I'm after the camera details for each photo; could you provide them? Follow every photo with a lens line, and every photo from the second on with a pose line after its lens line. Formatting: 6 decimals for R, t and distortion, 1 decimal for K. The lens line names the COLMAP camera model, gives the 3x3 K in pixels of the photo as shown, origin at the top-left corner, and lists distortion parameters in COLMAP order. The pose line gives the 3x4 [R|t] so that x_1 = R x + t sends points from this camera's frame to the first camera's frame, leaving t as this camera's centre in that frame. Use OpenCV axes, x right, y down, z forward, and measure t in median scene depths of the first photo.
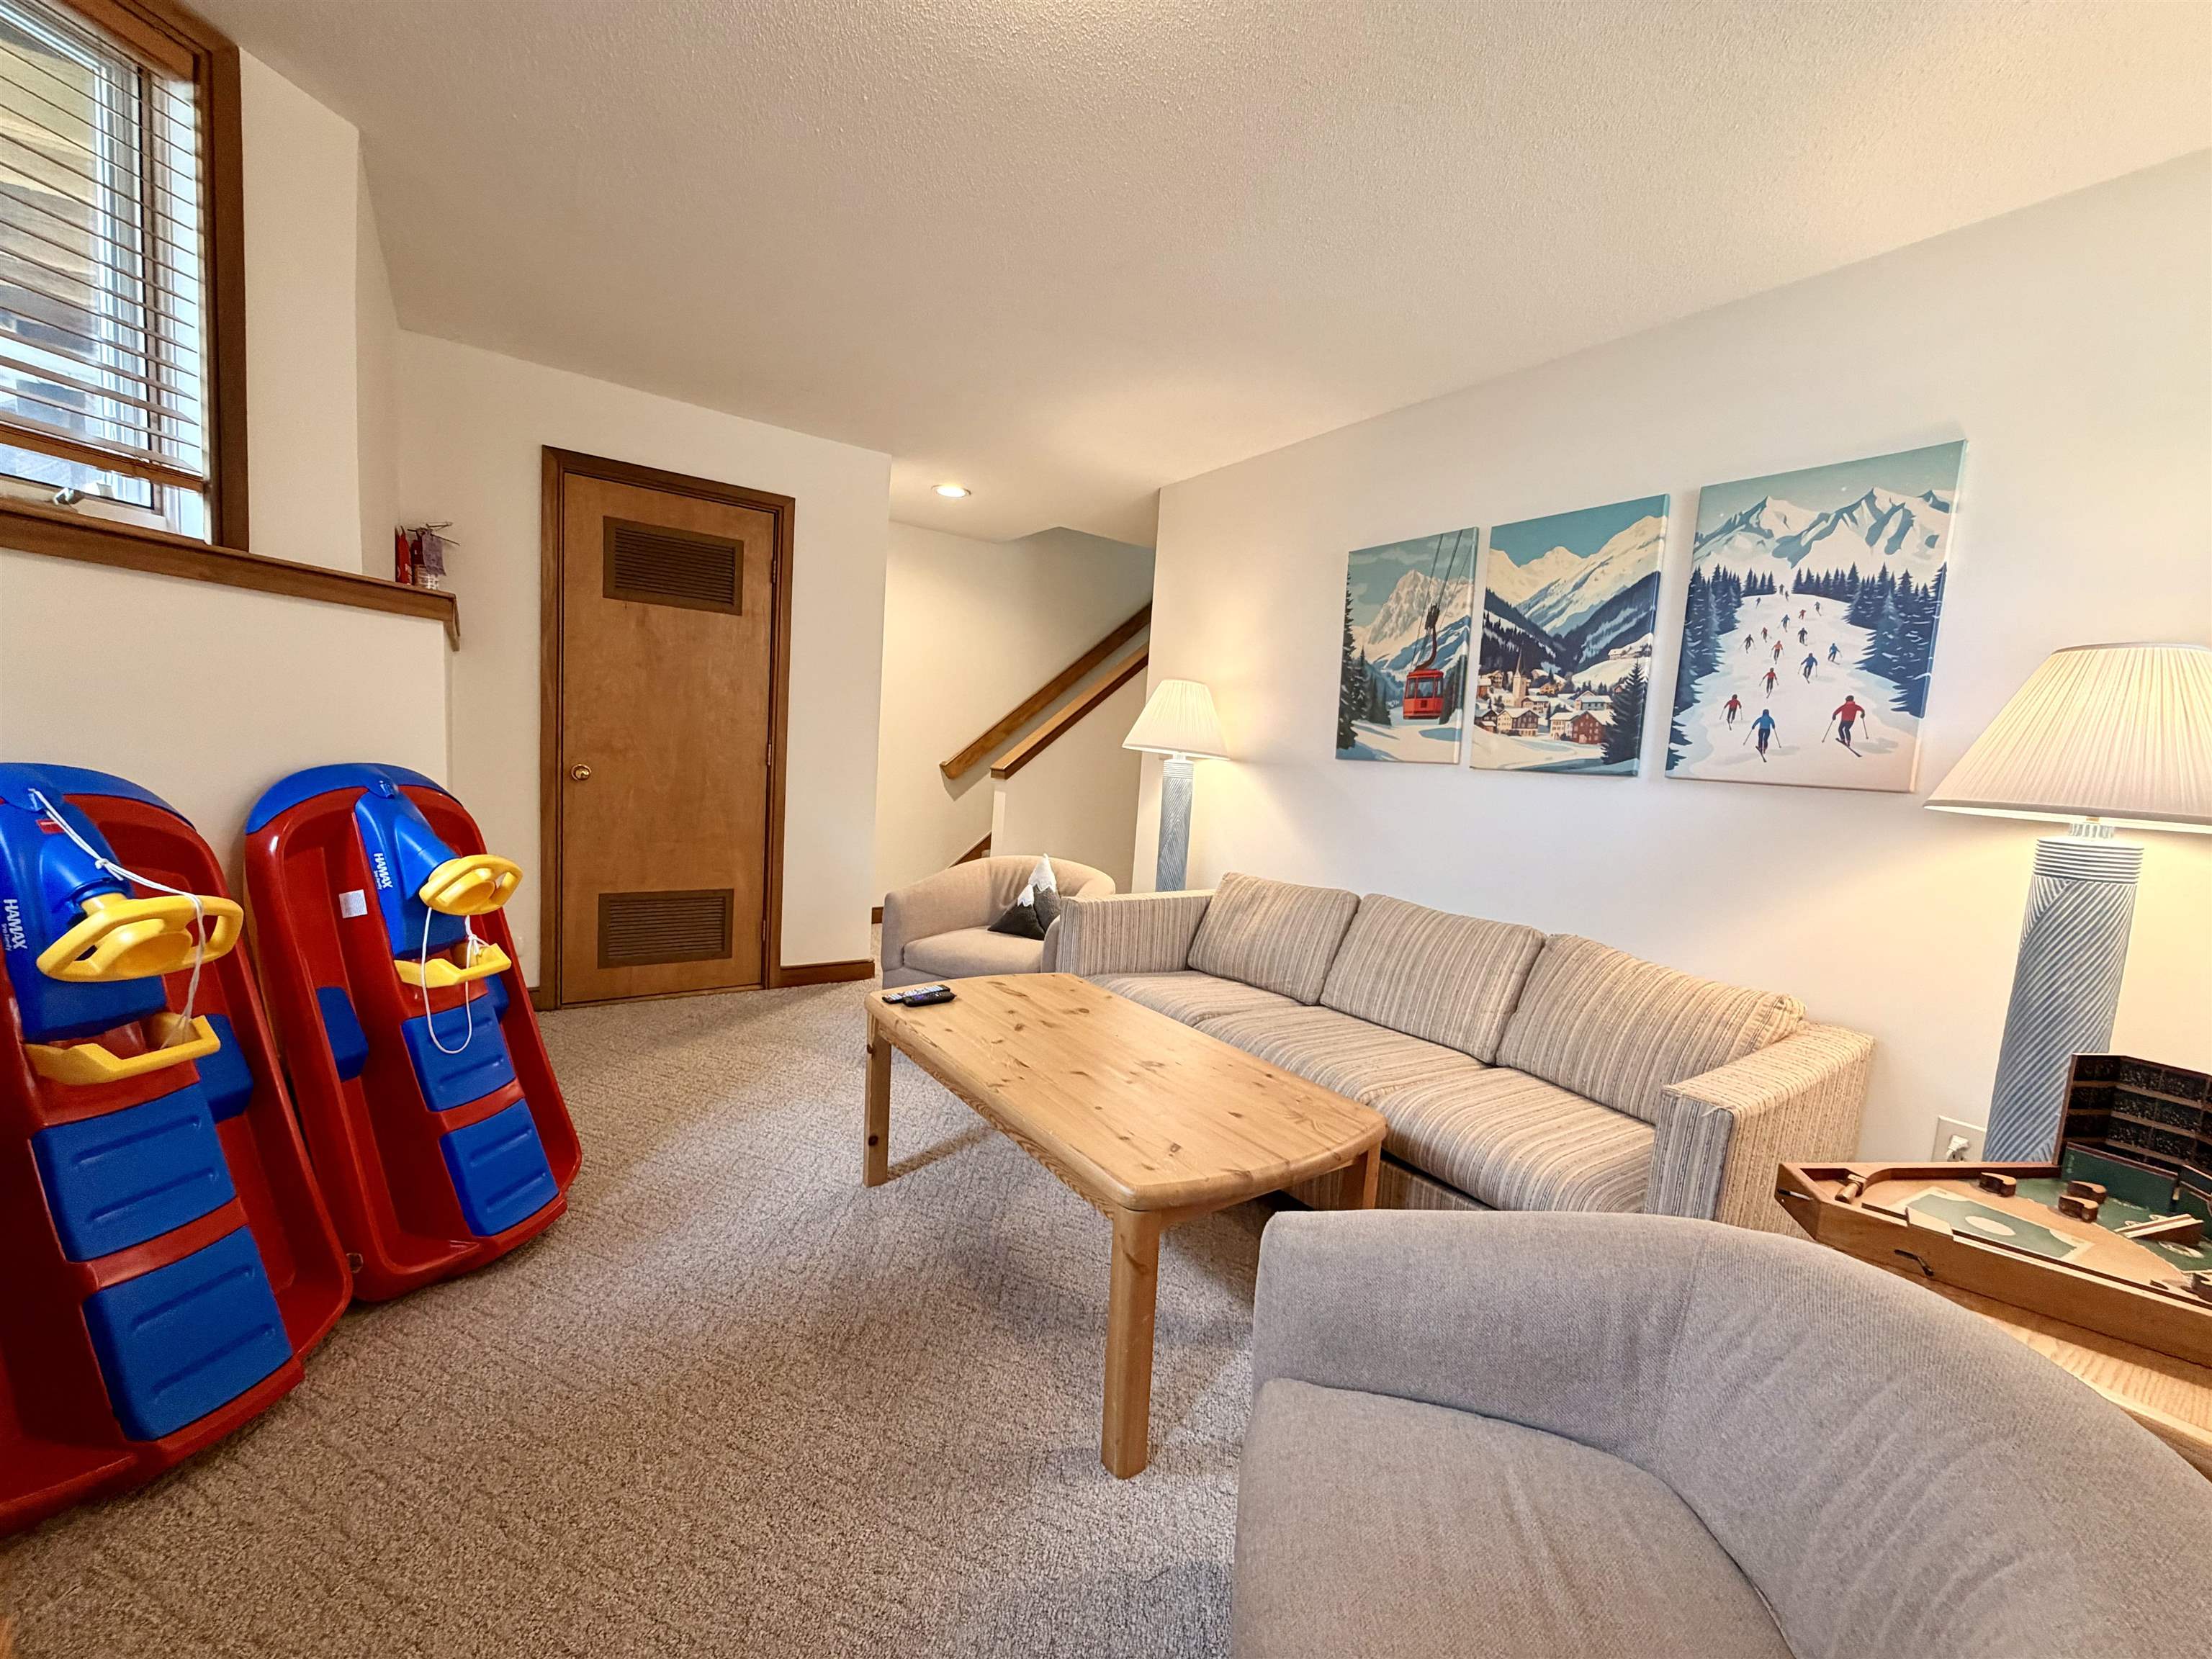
lens RADIAL K [[883.4, 0, 1101.8], [0, 883.4, 831.1], [0, 0, 1]] dist [-0.000076, -0.000031]
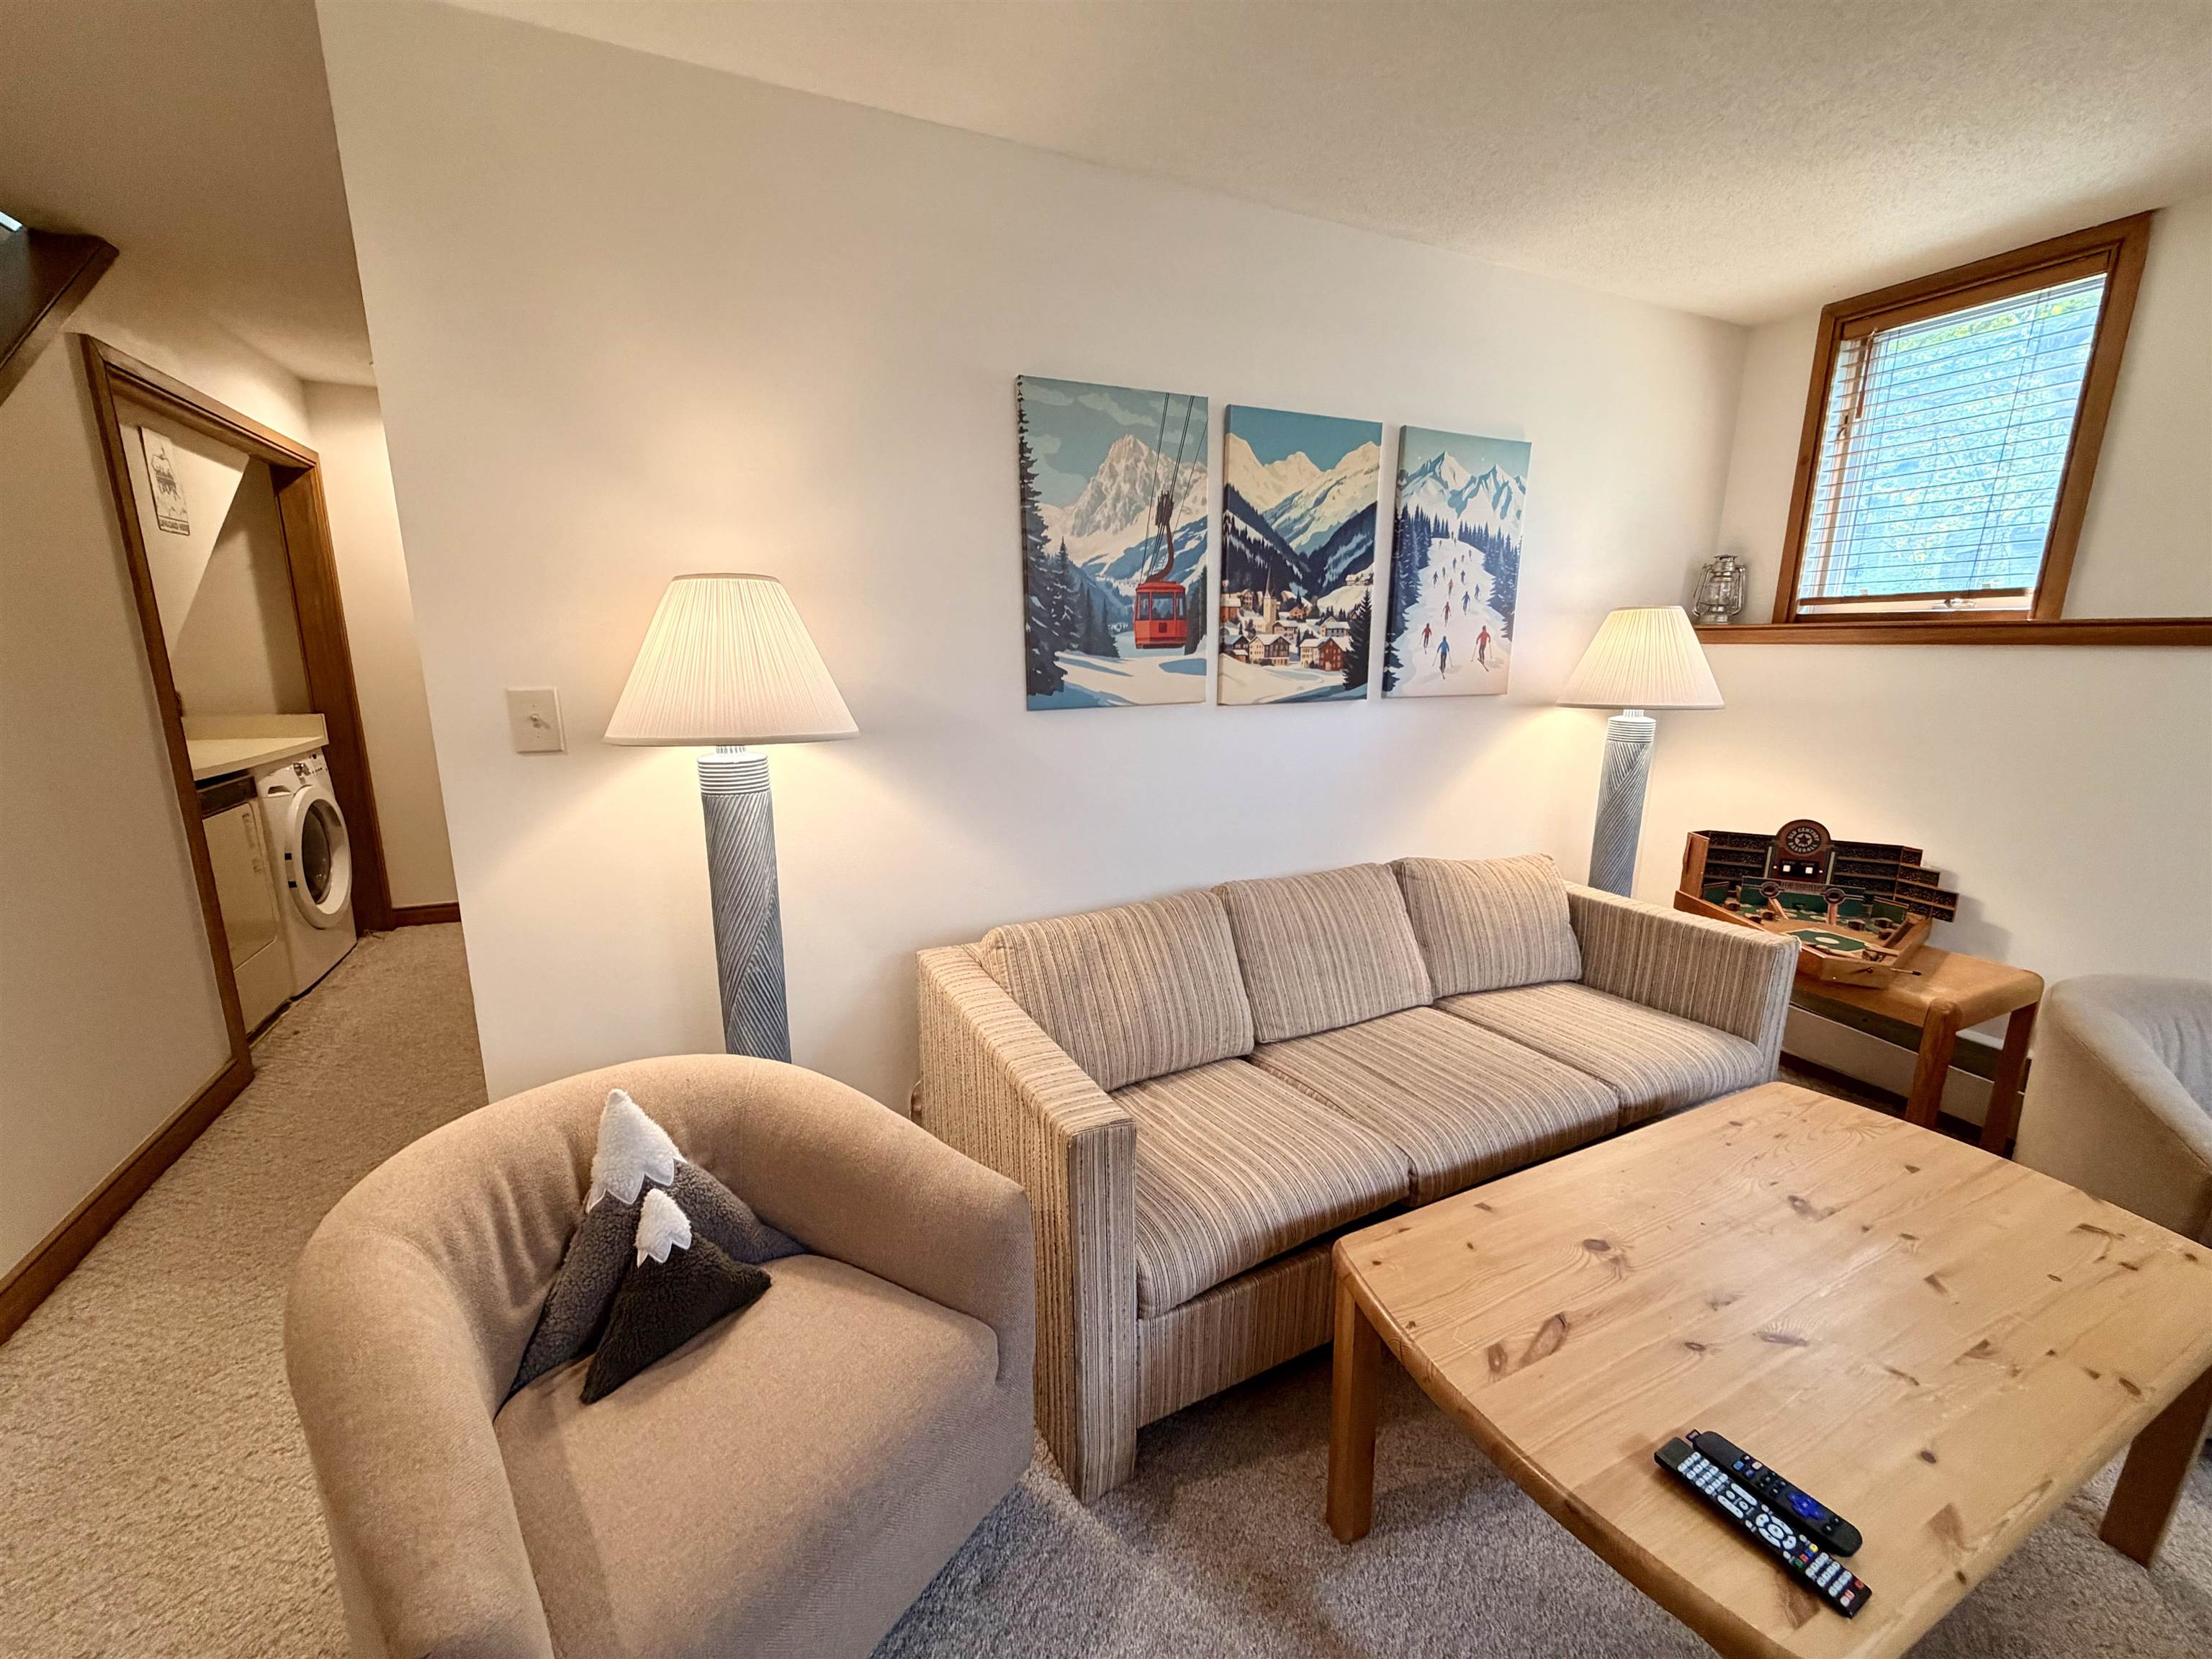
lens RADIAL K [[882.7, 0, 1103.0], [0, 882.7, 828.6], [0, 0, 1]] dist [0.000918, -0.000051]
pose [[0.169309, -0.270320, 0.947766, -0.525769], [0.099613, 0.961419, 0.256419, -0.225703], [-0.980516, 0.050995, 0.189705, 1.160388]]
